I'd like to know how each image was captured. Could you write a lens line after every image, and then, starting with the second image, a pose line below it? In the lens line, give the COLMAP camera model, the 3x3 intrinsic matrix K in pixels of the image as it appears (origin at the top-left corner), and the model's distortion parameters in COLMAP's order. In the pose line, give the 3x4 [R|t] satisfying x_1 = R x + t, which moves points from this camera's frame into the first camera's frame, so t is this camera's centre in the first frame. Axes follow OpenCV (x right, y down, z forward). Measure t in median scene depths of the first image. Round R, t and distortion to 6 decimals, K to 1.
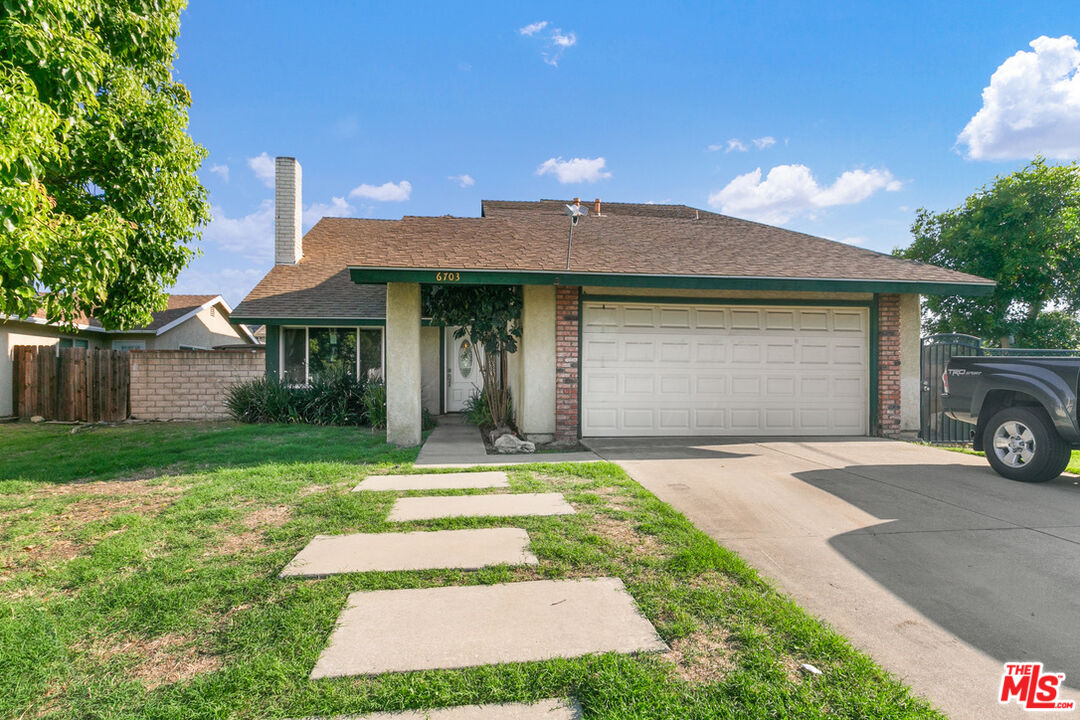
lens RADIAL K [[489.8, 0, 536.0], [0, 489.8, 351.2], [0, 0, 1]] dist [-0.001196, -0.000184]
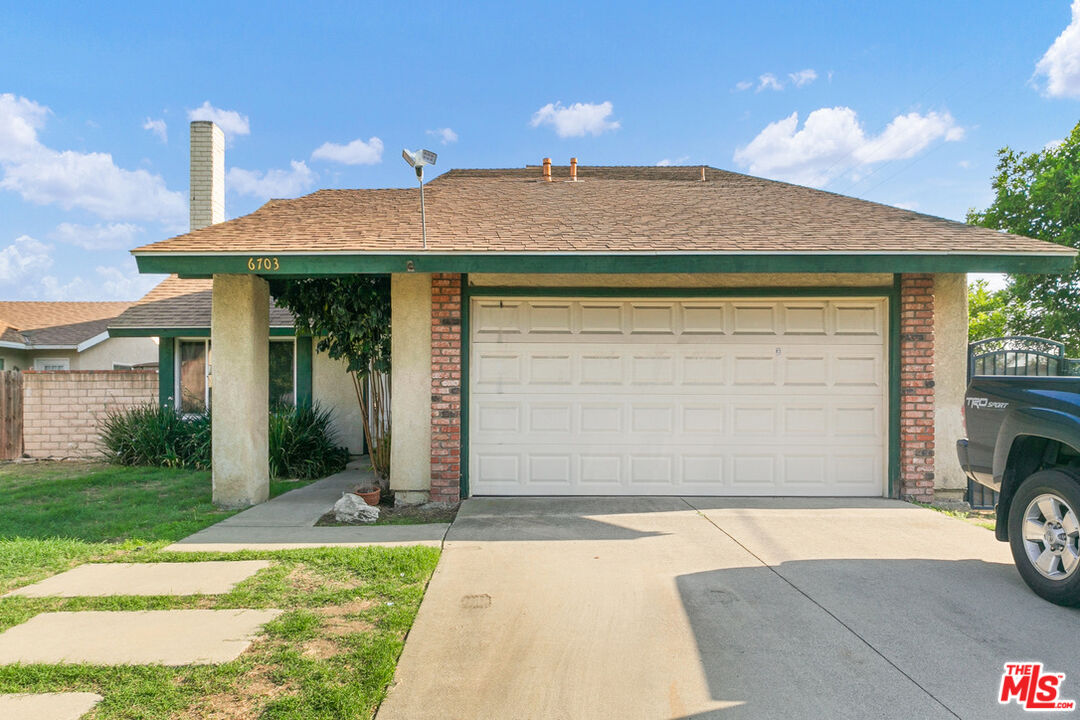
lens RADIAL K [[616.4, 0, 540.0], [0, 616.4, 360.0], [0, 0, 1]] dist [-0.005092, -0.000636]
pose [[0.998450, -0.012265, -0.054285, 0.242466], [0.011796, 0.999890, -0.008950, -0.004691], [0.054389, 0.008296, 0.998485, 0.152359]]
